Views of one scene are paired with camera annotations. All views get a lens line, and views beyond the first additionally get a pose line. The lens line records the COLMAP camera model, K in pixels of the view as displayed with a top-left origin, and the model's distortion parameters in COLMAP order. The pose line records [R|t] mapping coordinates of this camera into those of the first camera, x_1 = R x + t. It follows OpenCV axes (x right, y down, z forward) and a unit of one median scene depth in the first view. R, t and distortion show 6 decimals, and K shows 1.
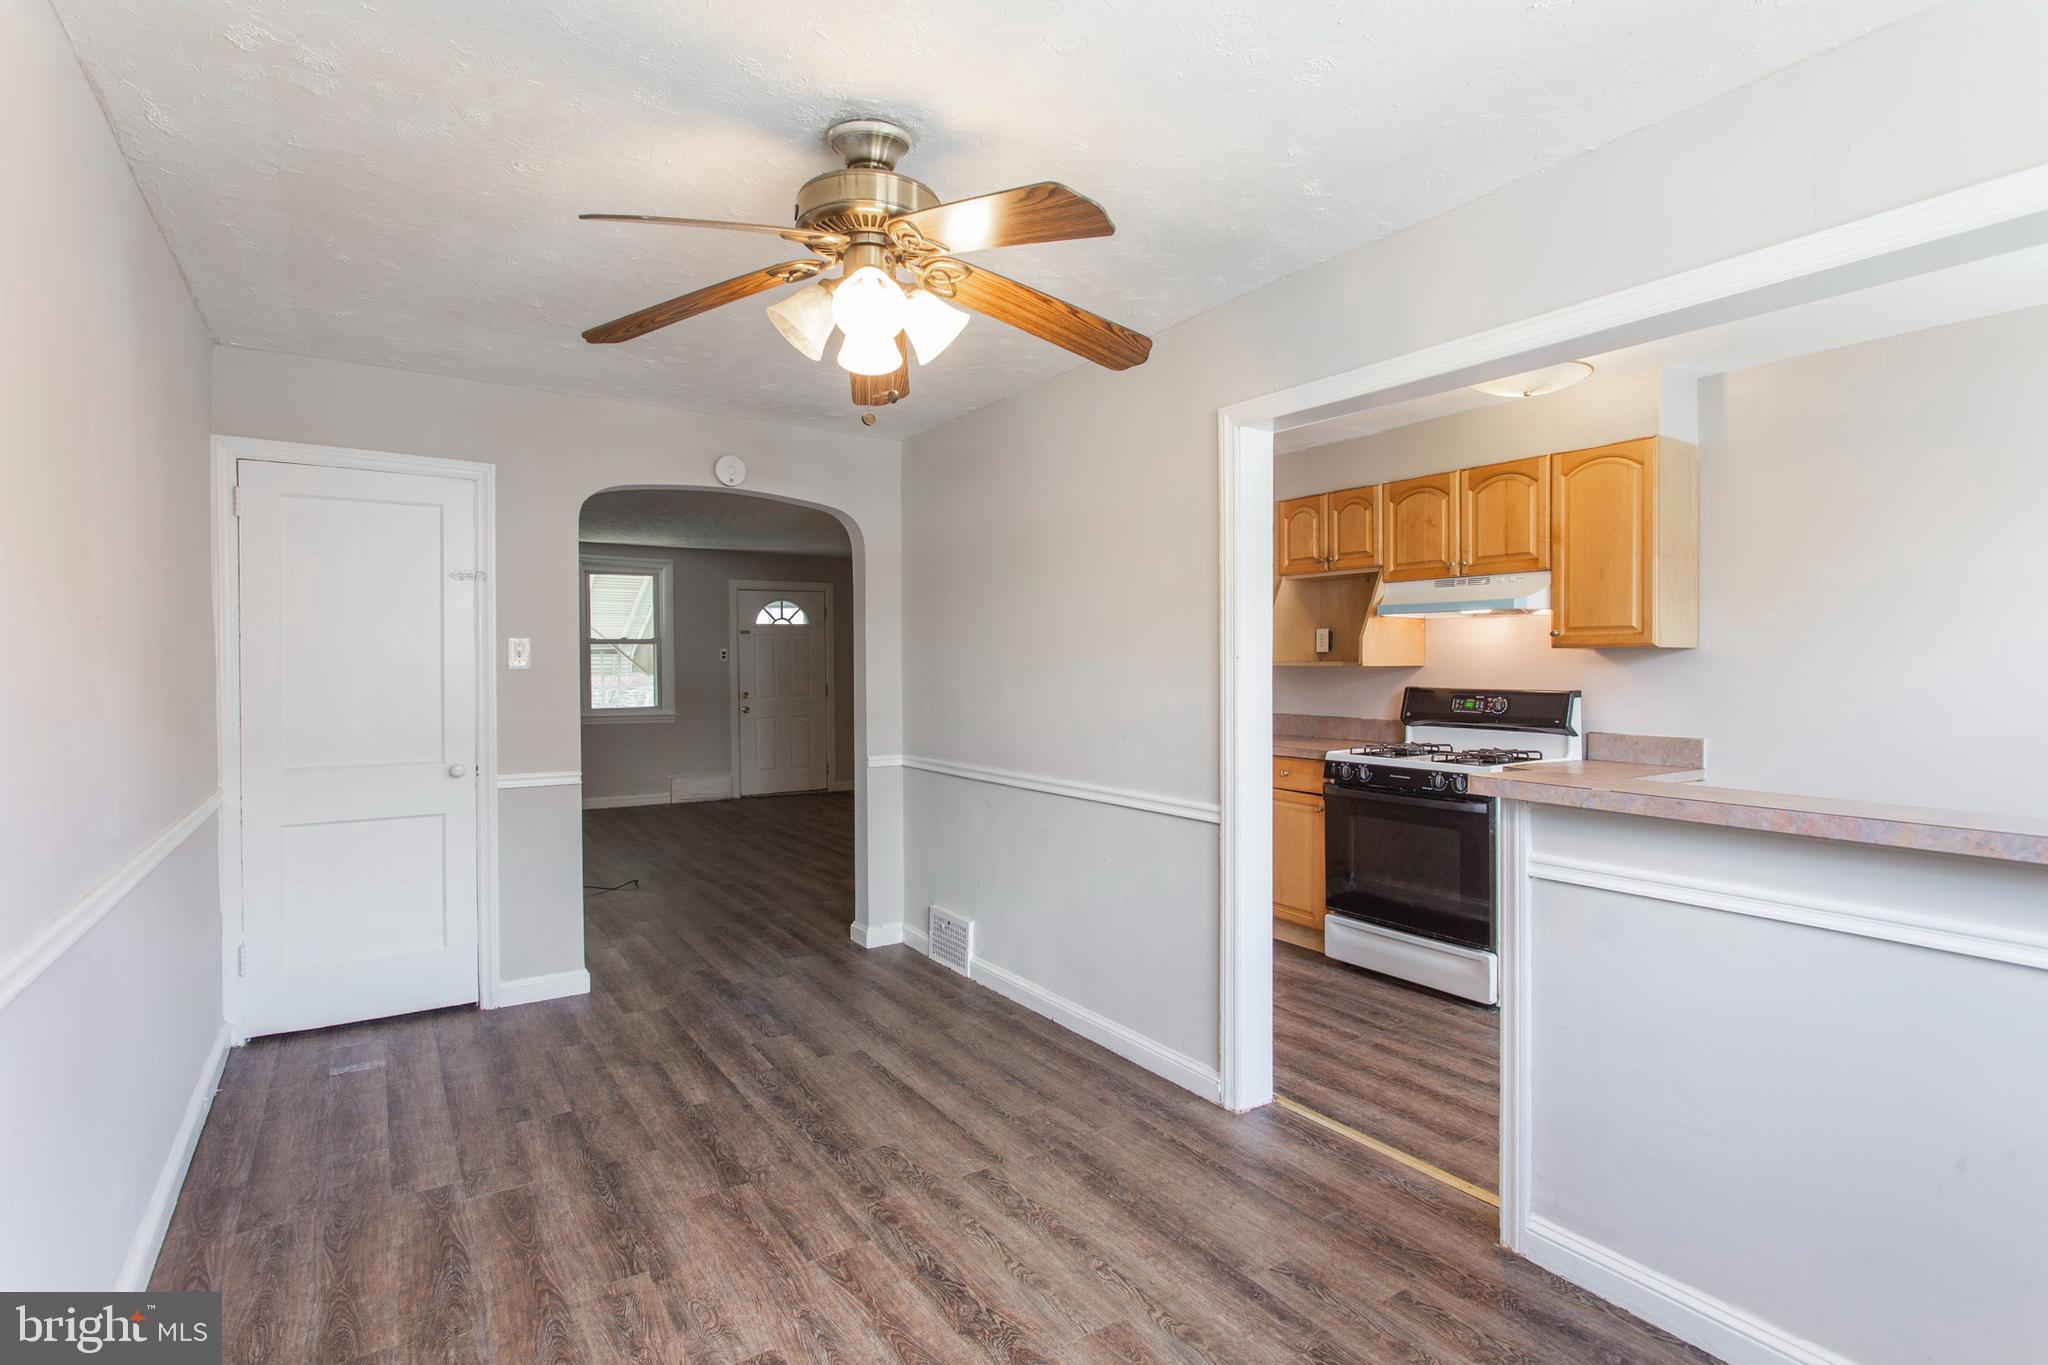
lens RADIAL K [[989.3, 0, 999.0], [0, 989.3, 667.6], [0, 0, 1]] dist [-0.019530, 0.008828]
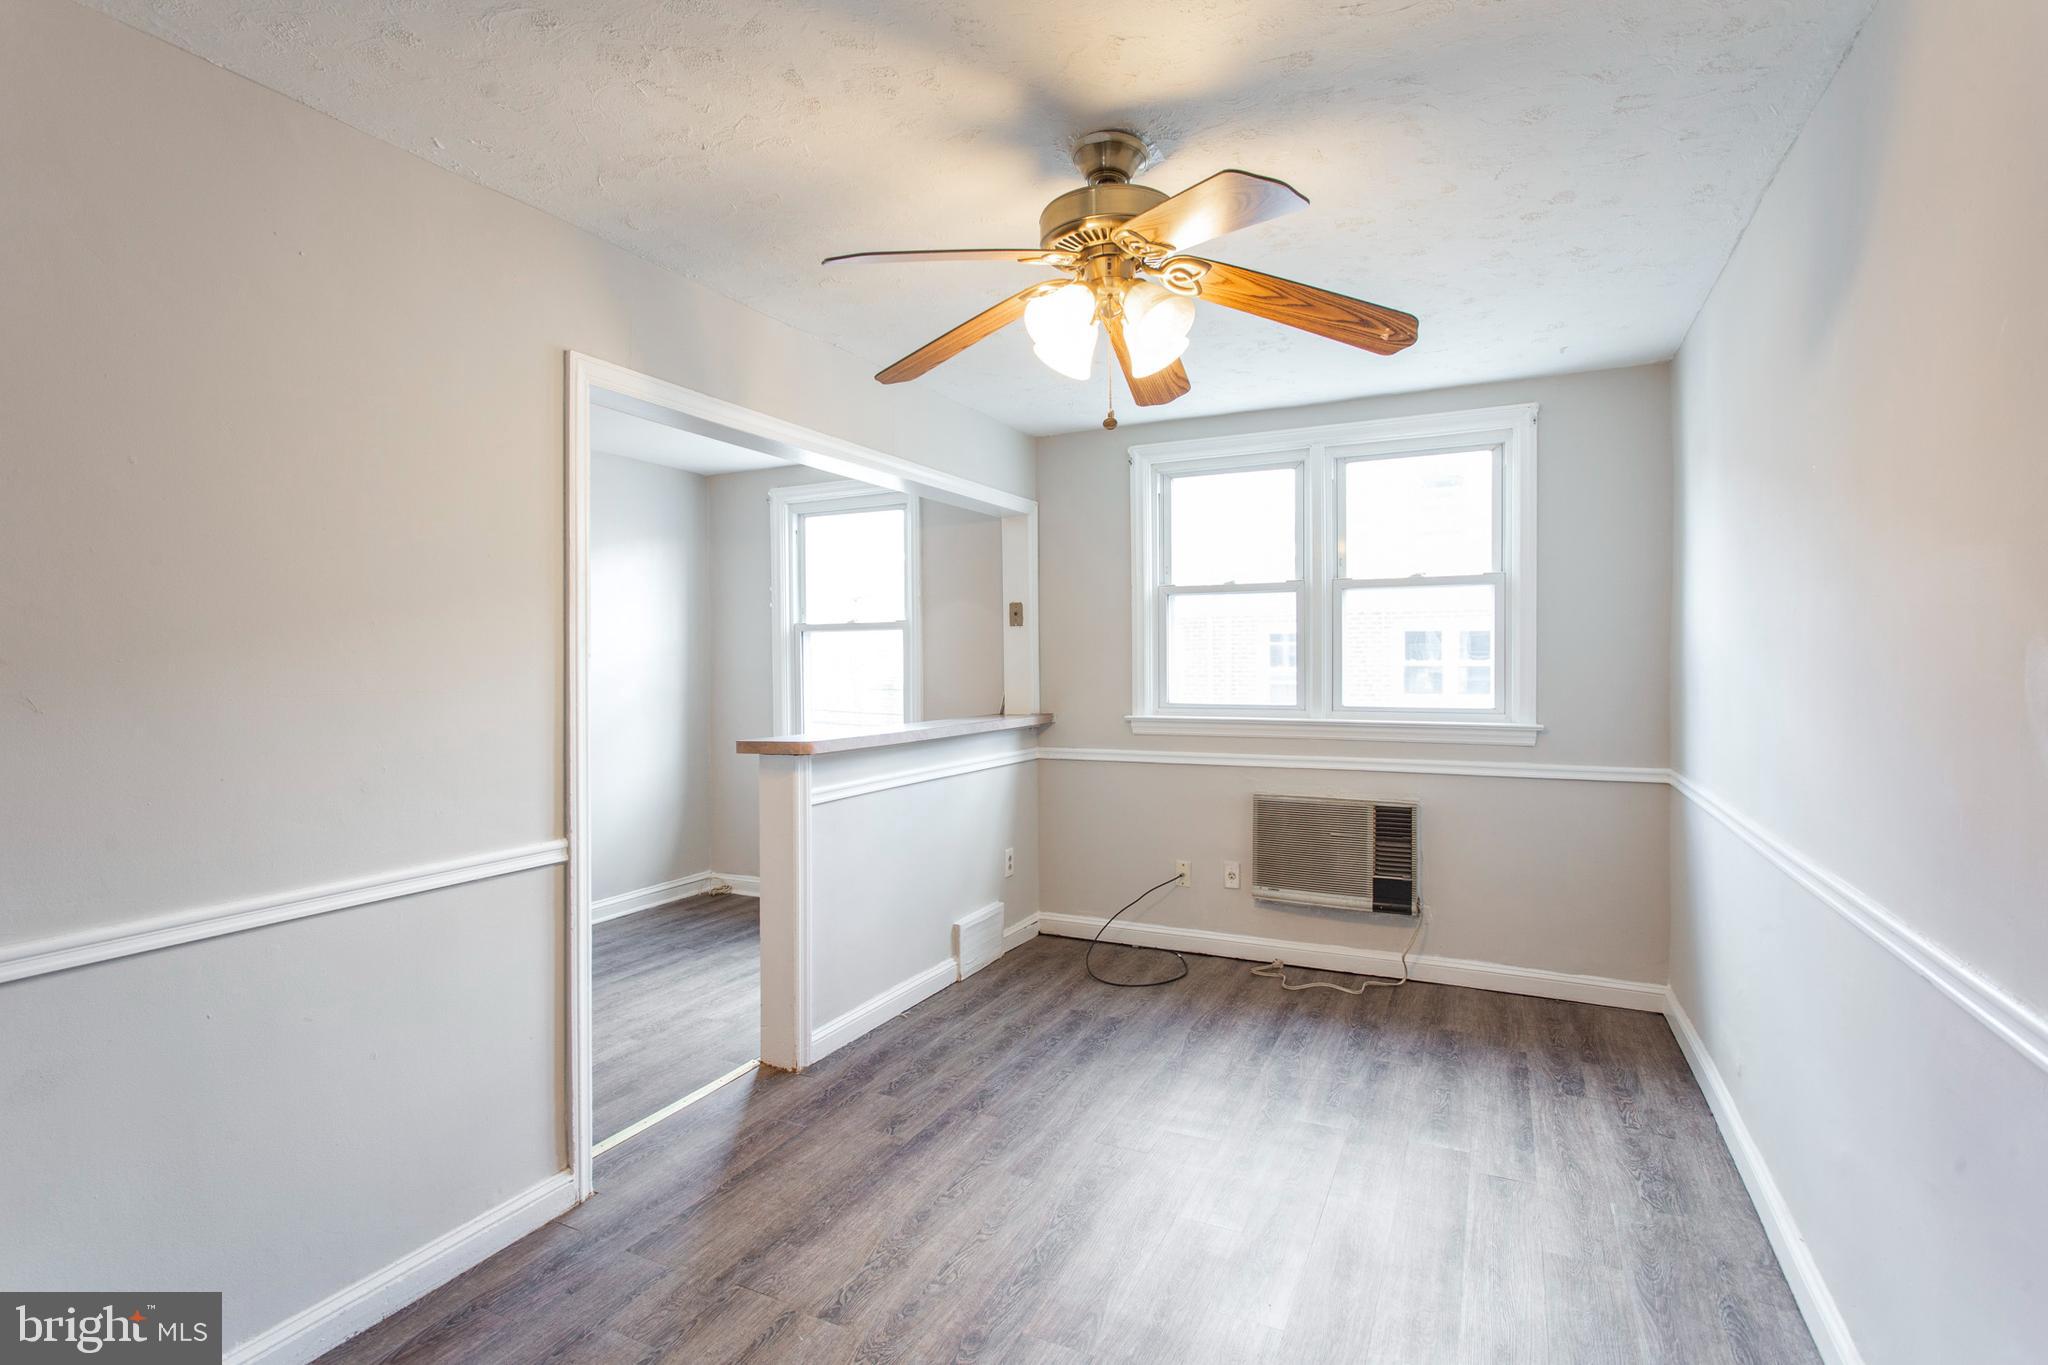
lens RADIAL K [[989.3, 0, 1008.3], [0, 989.3, 663.2], [0, 0, 1]] dist [-0.019530, 0.008828]
pose [[-0.507656, 0.002239, 0.861557, -0.599099], [0.012081, 0.999917, 0.004520, -0.003965], [-0.861475, 0.012703, -0.507641, 0.996765]]
